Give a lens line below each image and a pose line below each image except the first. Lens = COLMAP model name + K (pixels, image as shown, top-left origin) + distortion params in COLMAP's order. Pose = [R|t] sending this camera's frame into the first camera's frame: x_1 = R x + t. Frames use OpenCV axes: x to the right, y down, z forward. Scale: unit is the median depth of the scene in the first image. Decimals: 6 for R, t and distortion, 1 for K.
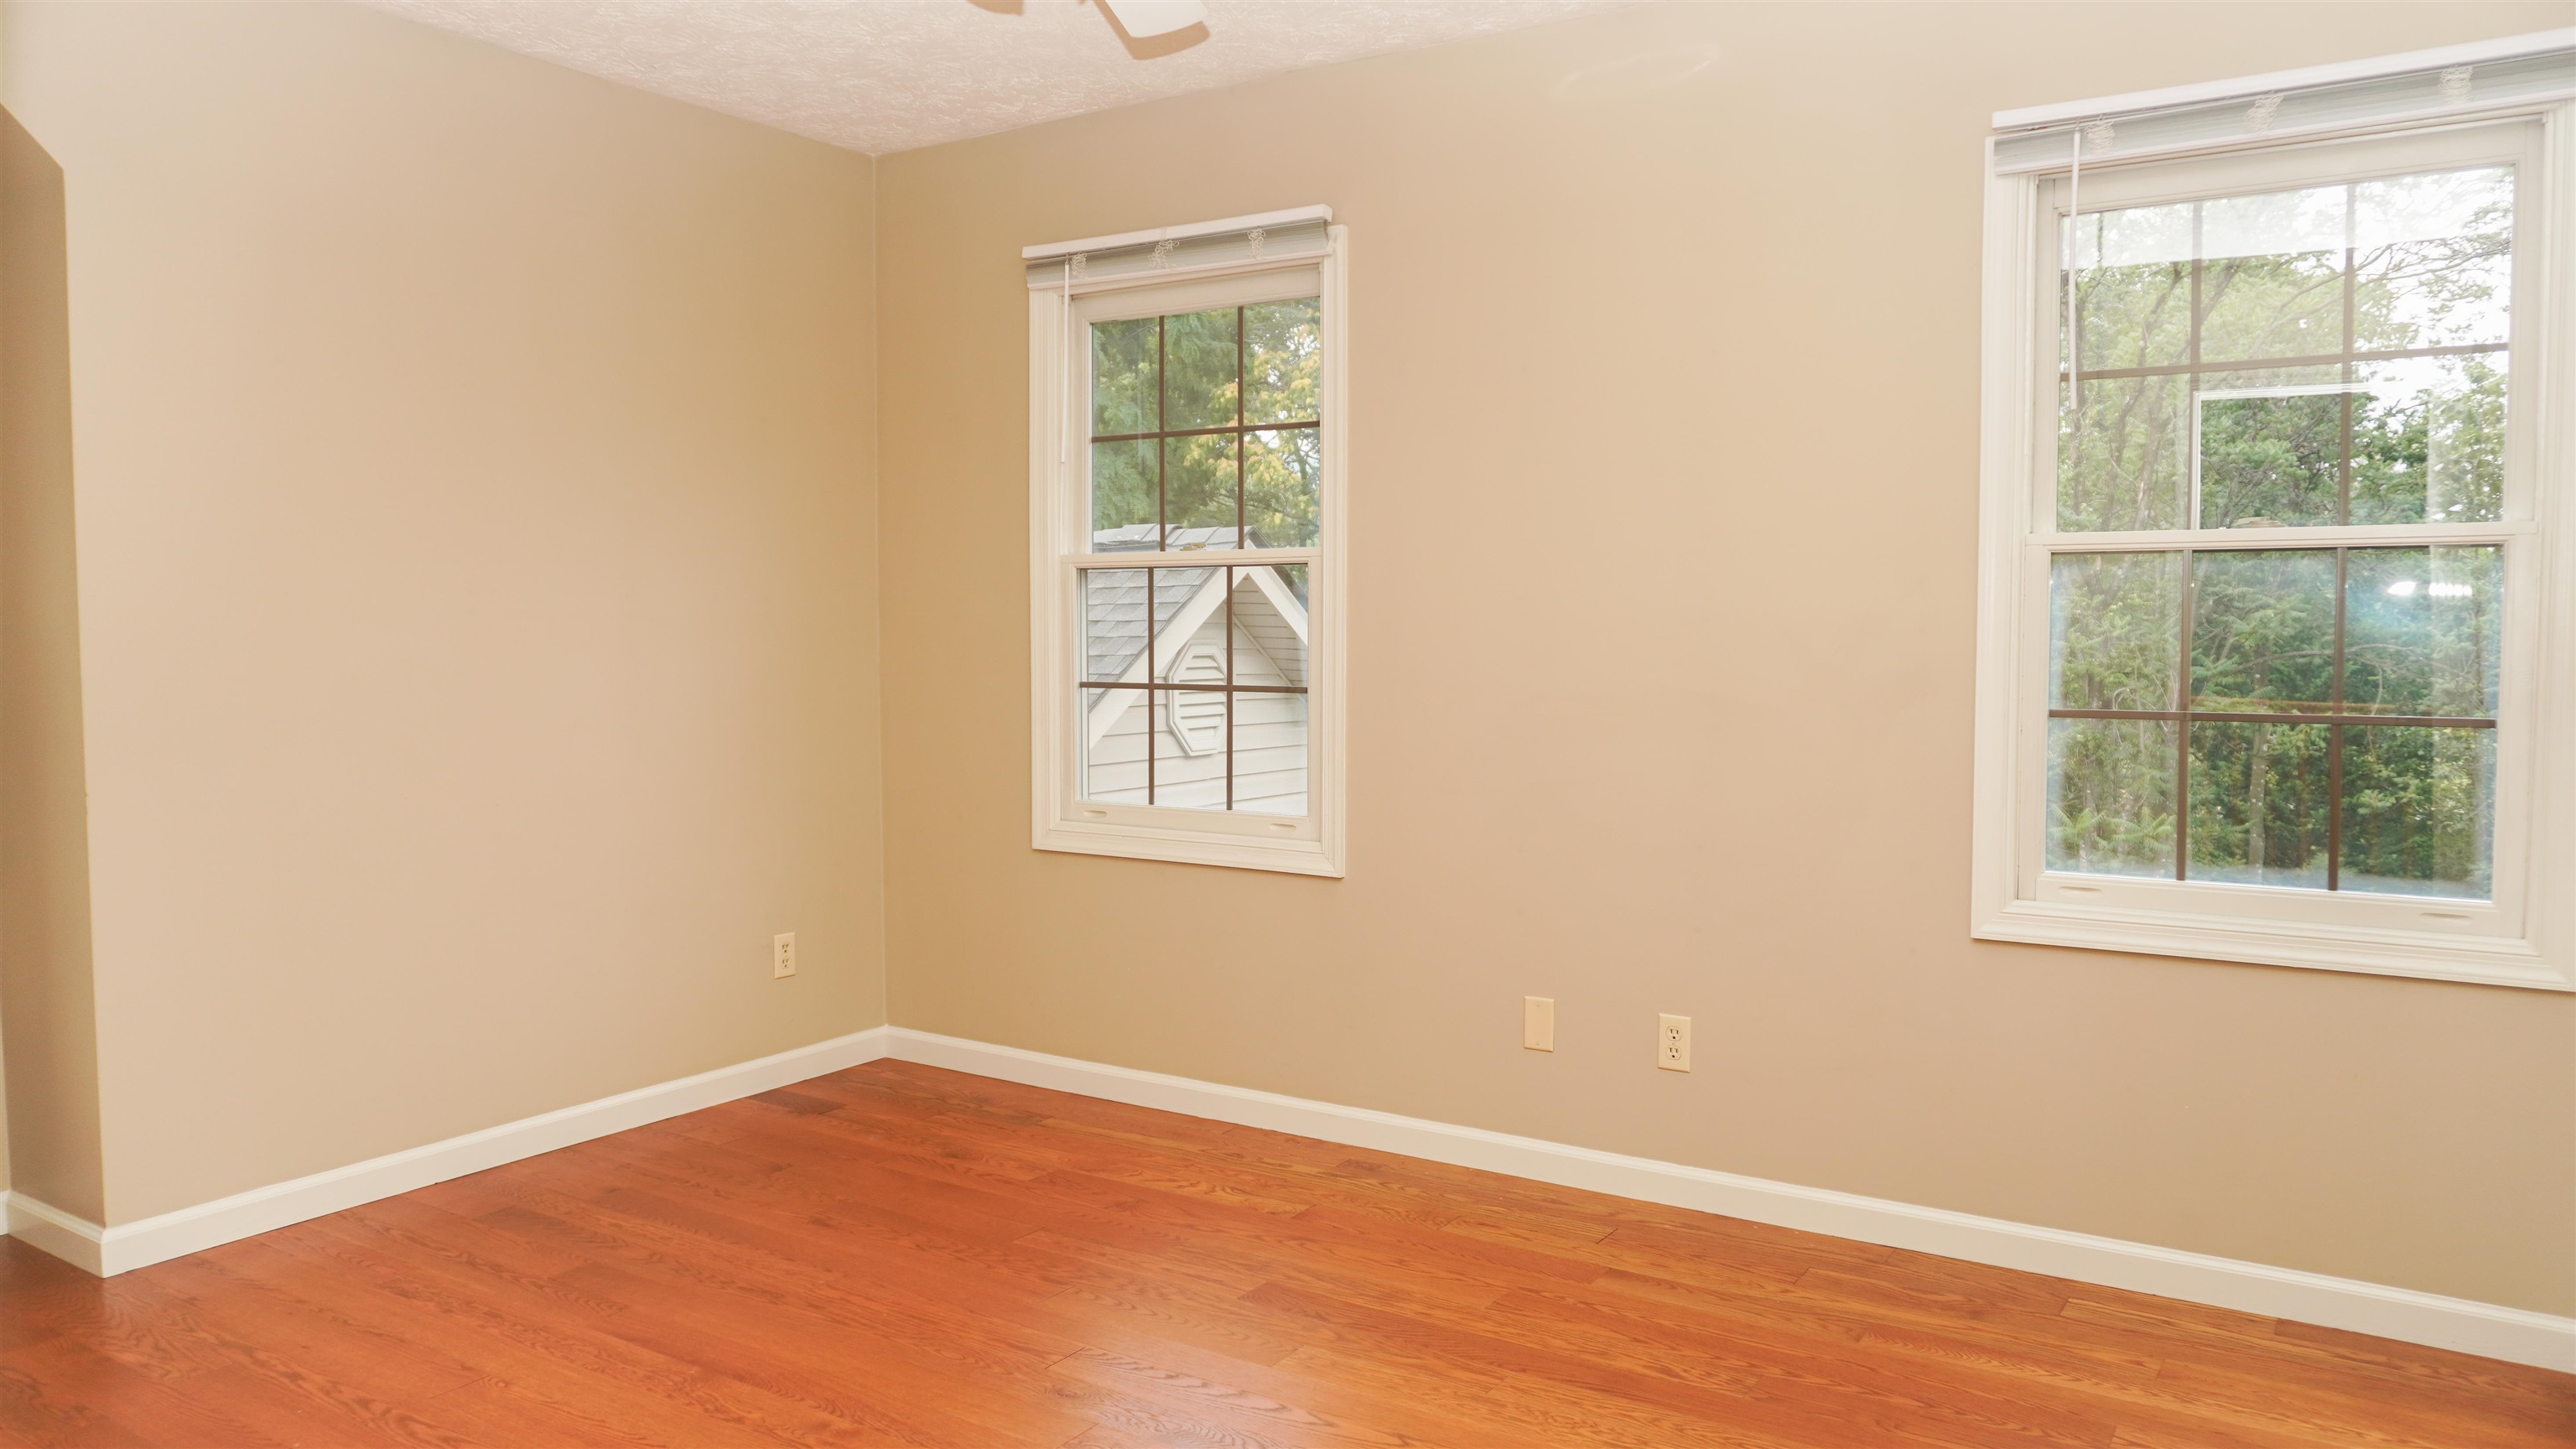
lens RADIAL K [[1759.7, 0, 1288.0], [0, 1759.7, 724.5], [0, 0, 1]] dist [-0.007588, 0.001282]
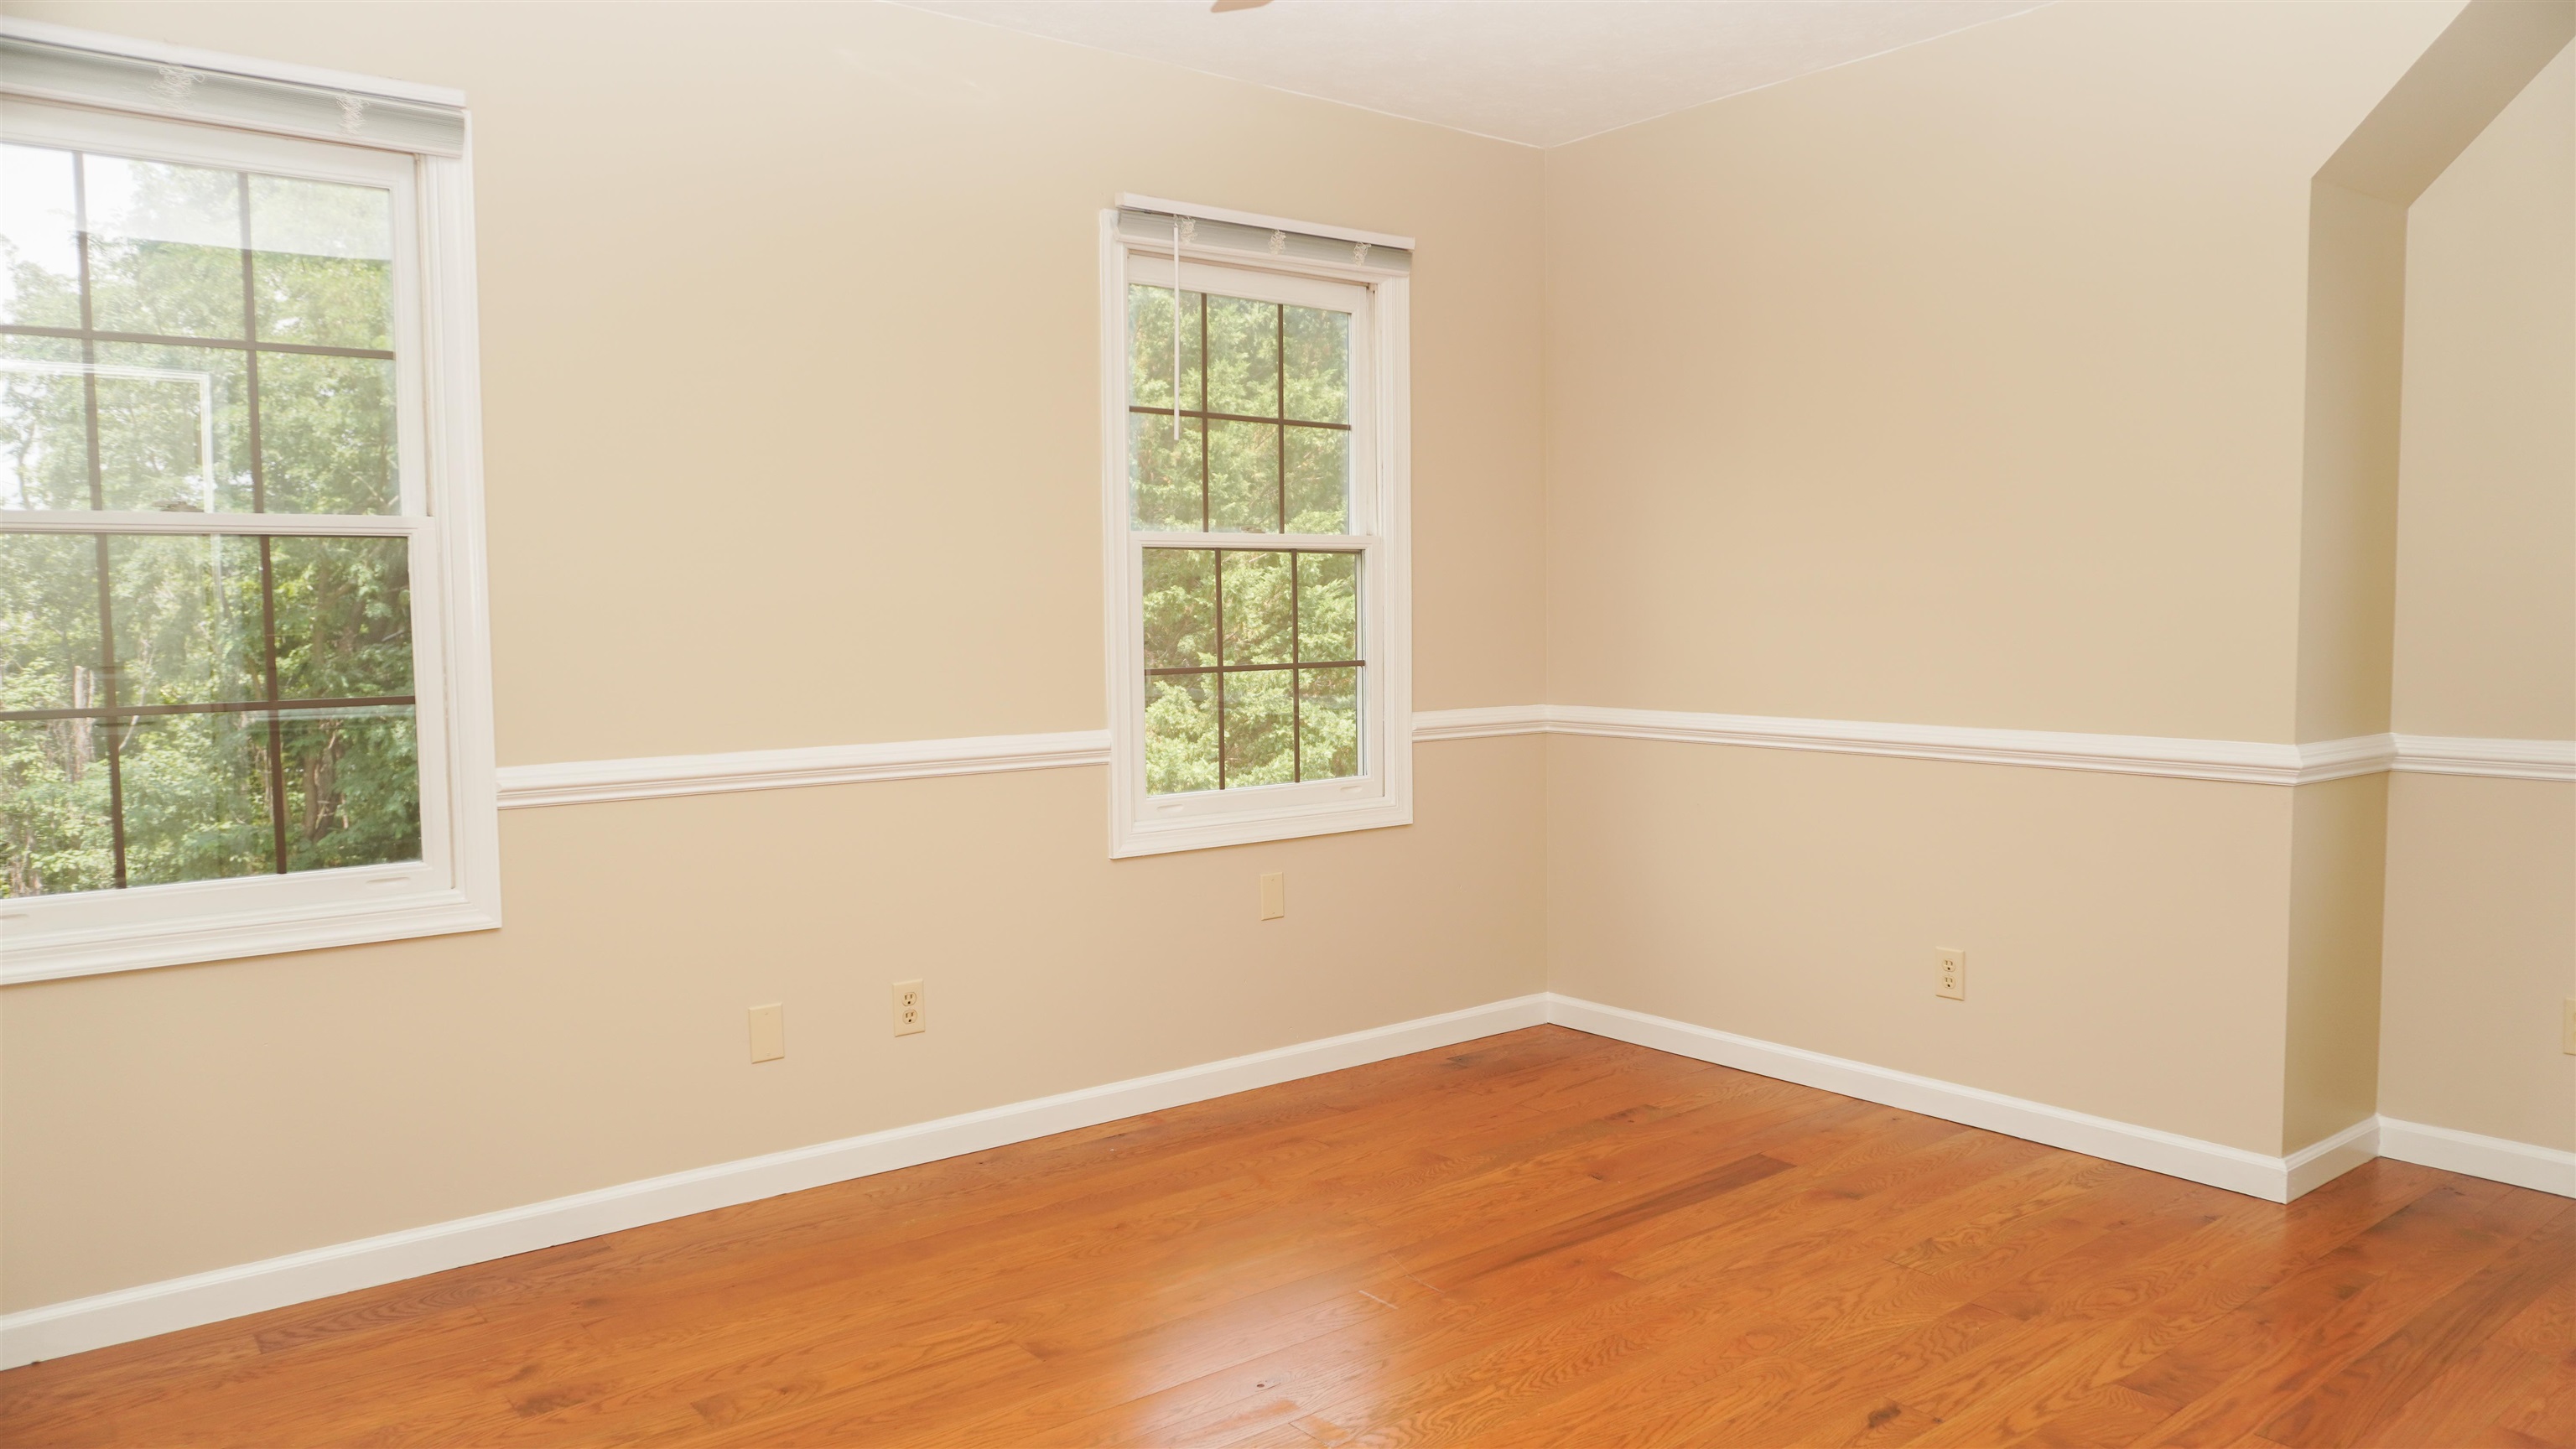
lens RADIAL K [[1768.2, 0, 1288.0], [0, 1768.2, 724.5], [0, 0, 1]] dist [-0.000818, 0.000467]
pose [[0.347126, -0.074621, 0.934845, -0.778723], [0.069071, 0.996156, 0.053867, -0.032895], [-0.935271, 0.045872, 0.350946, 0.483801]]
